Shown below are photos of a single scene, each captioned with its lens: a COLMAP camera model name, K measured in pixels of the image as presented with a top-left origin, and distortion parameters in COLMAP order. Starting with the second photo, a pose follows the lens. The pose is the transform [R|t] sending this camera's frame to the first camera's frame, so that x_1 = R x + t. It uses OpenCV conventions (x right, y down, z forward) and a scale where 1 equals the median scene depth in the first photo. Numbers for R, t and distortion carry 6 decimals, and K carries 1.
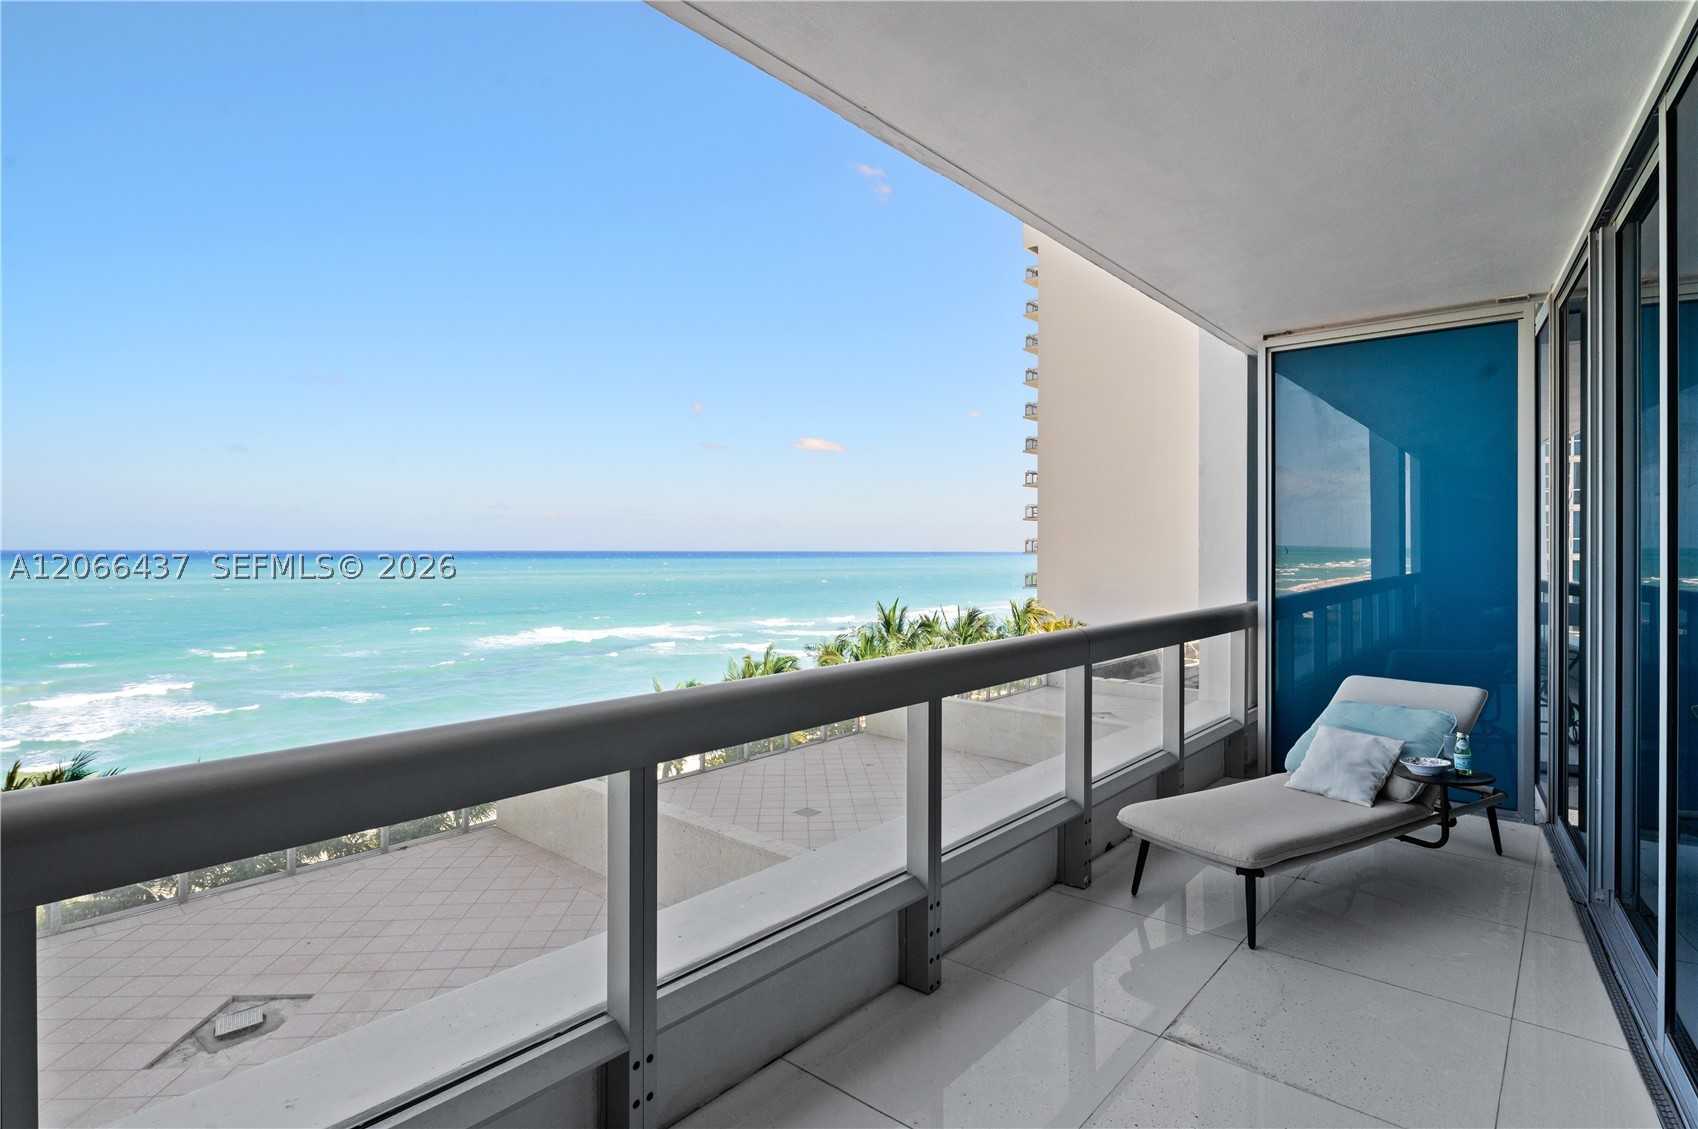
lens RADIAL K [[849.0, 0, 851.8], [0, 849.0, 561.9], [0, 0, 1]] dist [0.002558, -0.000077]
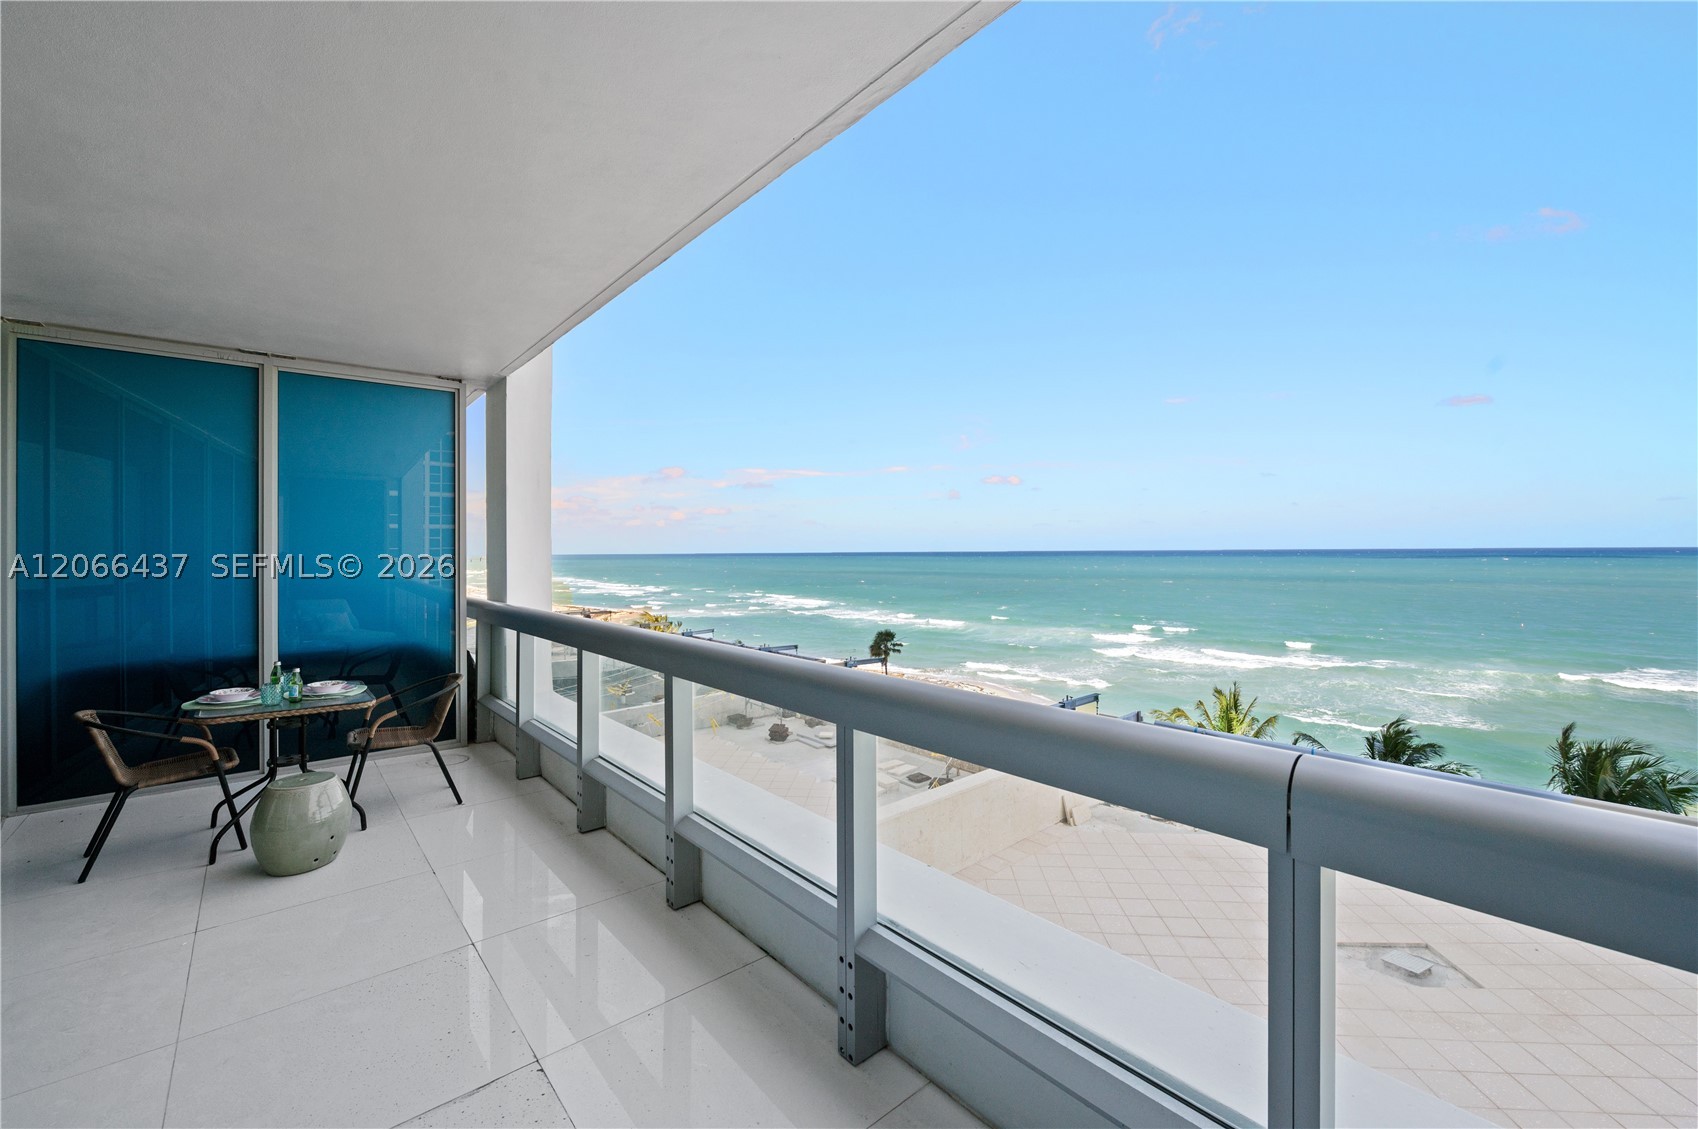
lens RADIAL K [[678.0, 0, 852.5], [0, 678.0, 552.0], [0, 0, 1]] dist [-0.010653, -0.001365]
pose [[-0.137799, 0.002913, -0.990456, 0.269591], [-0.009900, 0.999942, 0.004318, -0.006212], [0.990411, 0.010401, -0.137762, 0.379649]]
